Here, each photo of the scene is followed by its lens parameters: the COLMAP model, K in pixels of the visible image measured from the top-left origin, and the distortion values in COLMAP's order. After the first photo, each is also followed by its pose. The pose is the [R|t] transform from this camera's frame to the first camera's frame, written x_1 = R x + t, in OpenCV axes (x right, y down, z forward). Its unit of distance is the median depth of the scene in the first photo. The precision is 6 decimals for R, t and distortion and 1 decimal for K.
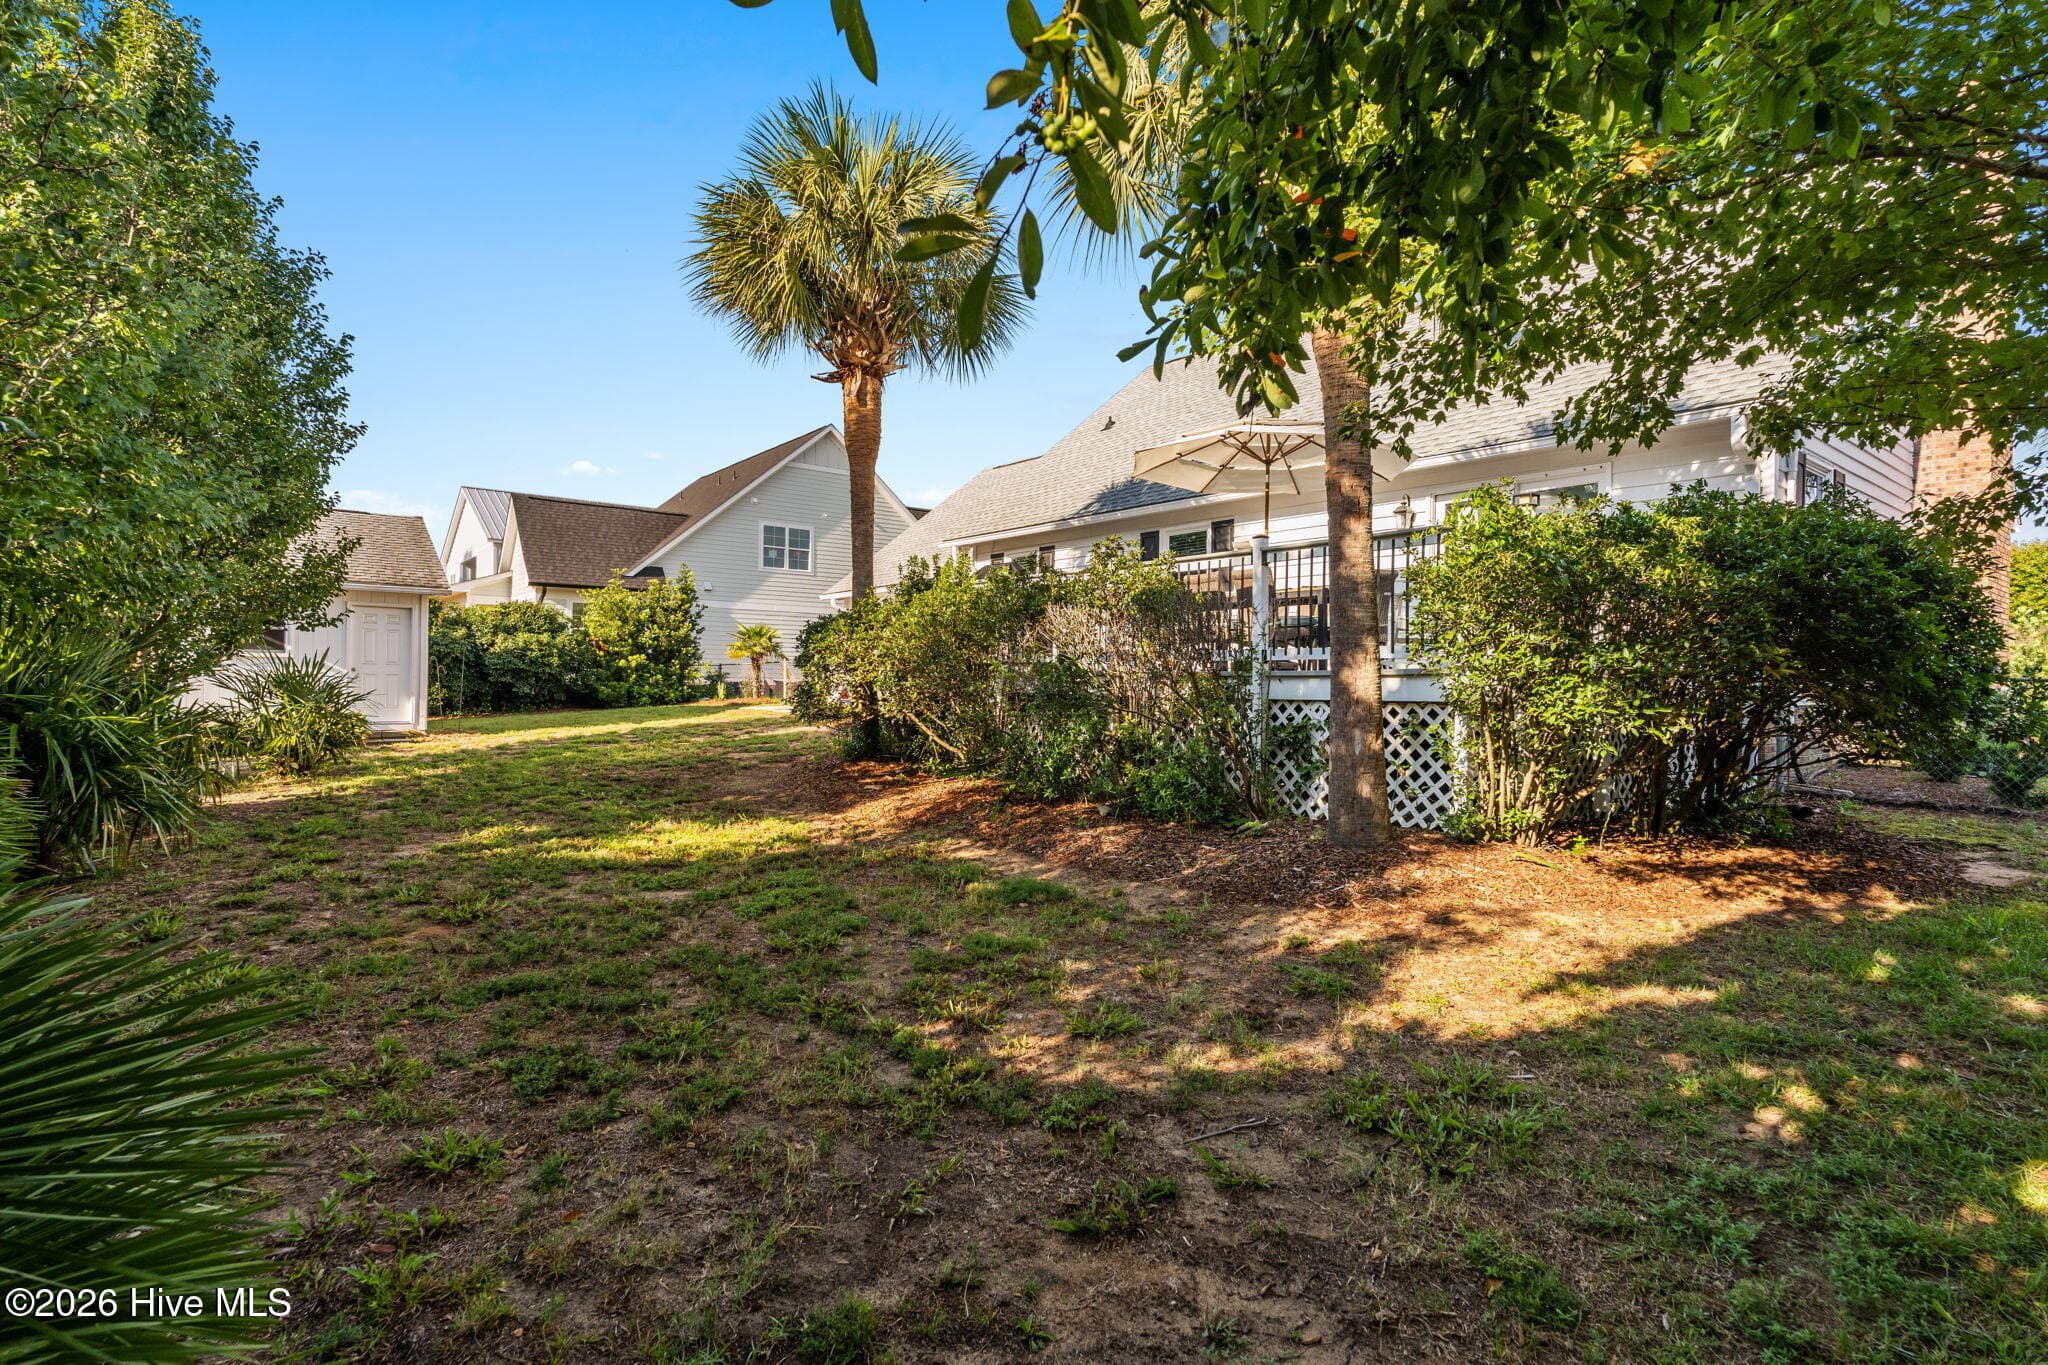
lens RADIAL K [[1030.3, 0, 1024.0], [0, 1030.3, 682.5], [0, 0, 1]] dist [-0.002040, -0.001065]
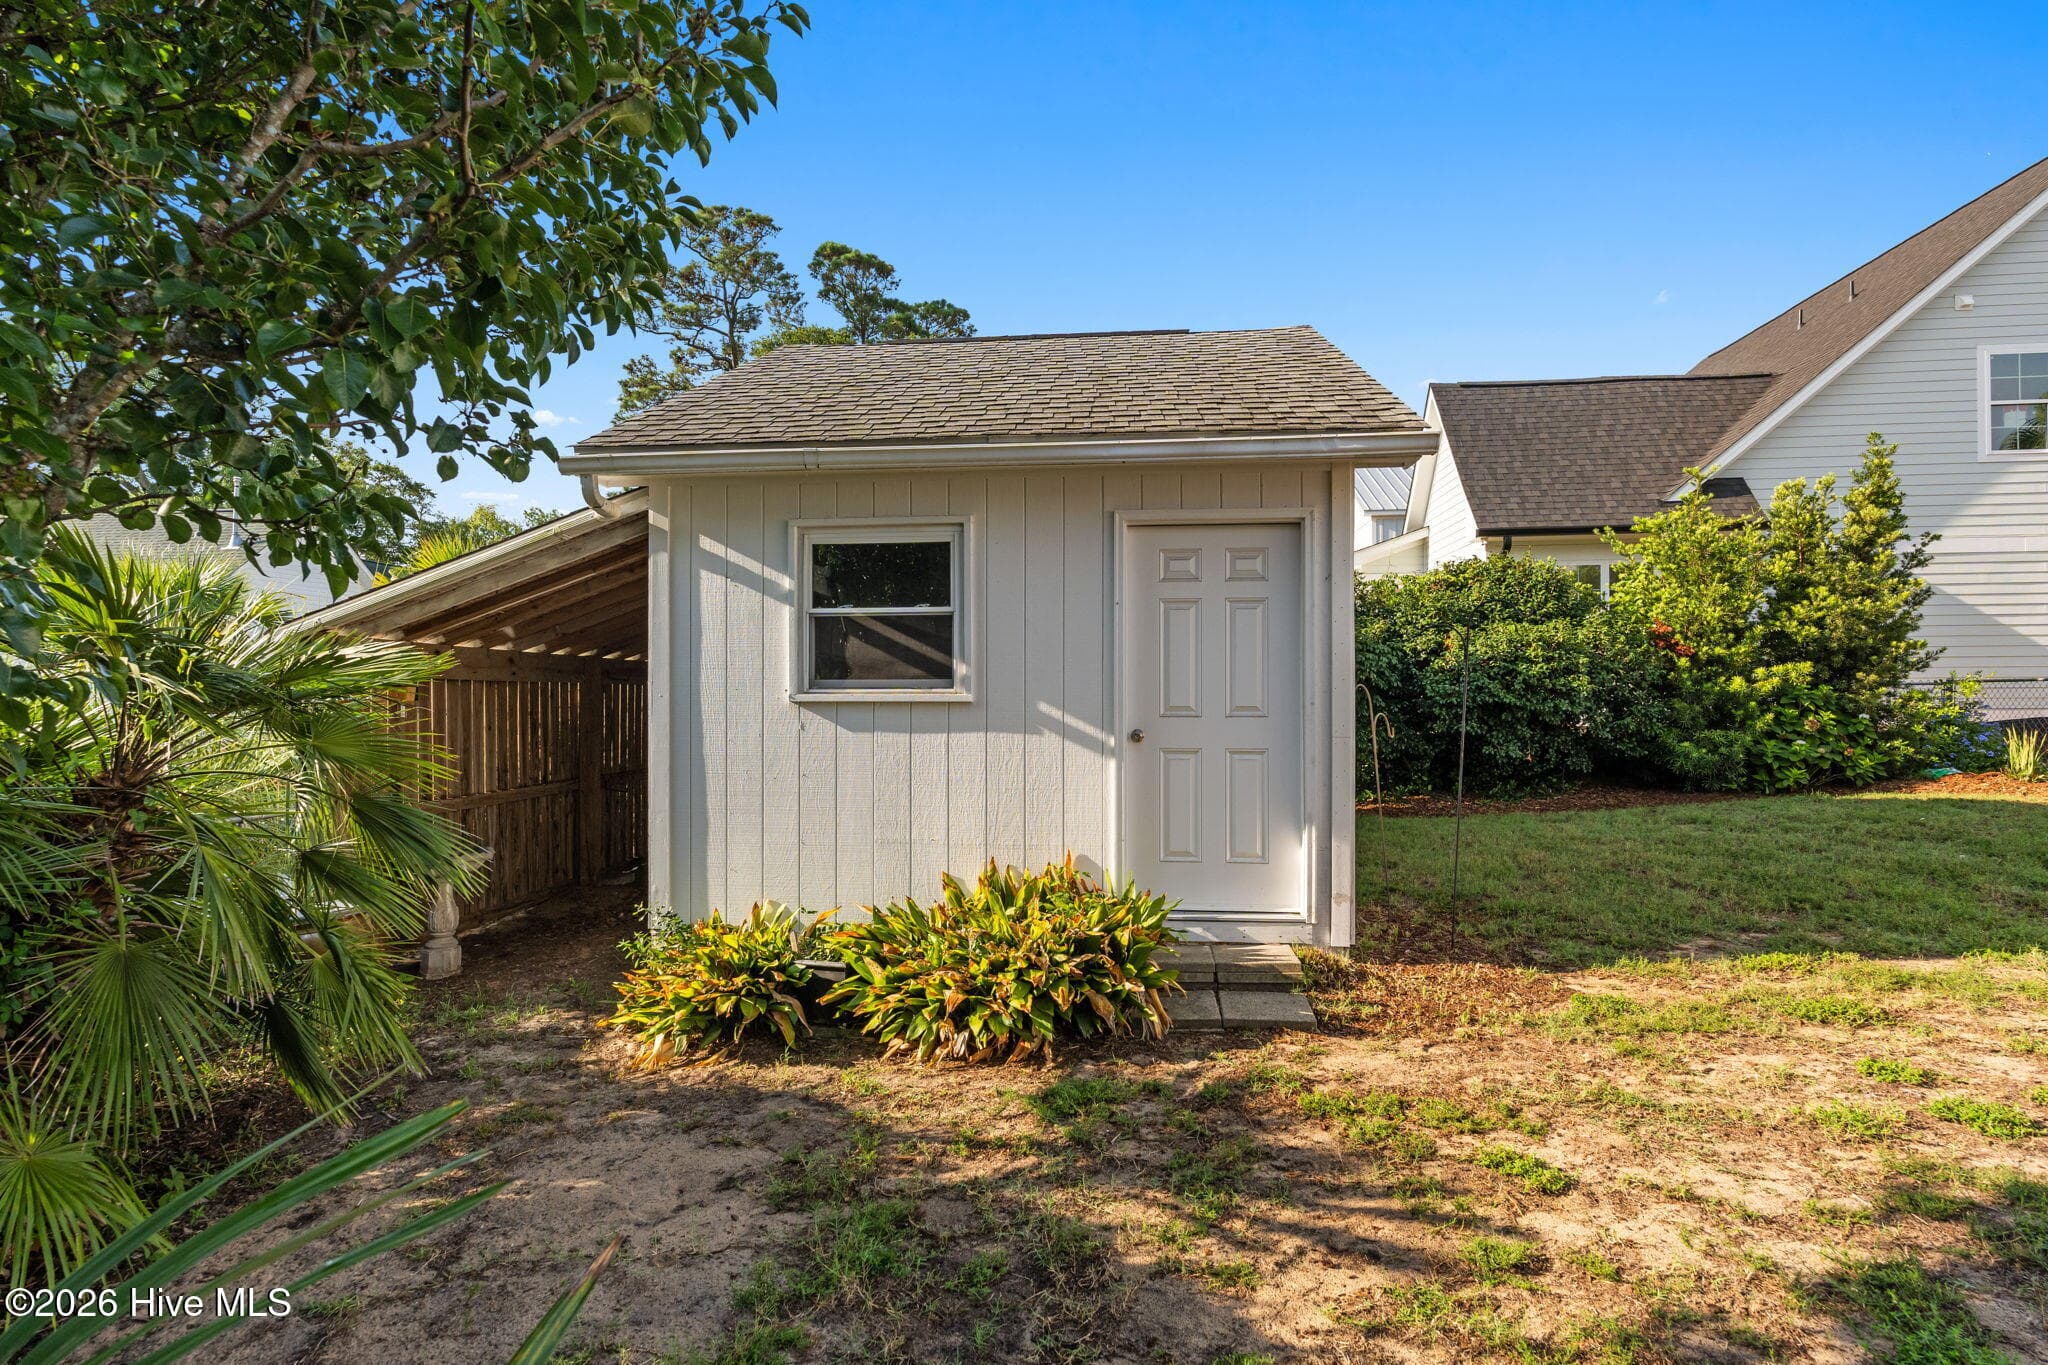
lens RADIAL K [[1030.3, 0, 1024.0], [0, 1030.3, 682.5], [0, 0, 1]] dist [-0.002040, -0.001065]
pose [[0.721249, -0.026262, -0.692178, -0.311289], [0.014514, 0.999635, -0.022804, -0.014519], [0.692524, 0.006401, 0.721367, 0.508609]]
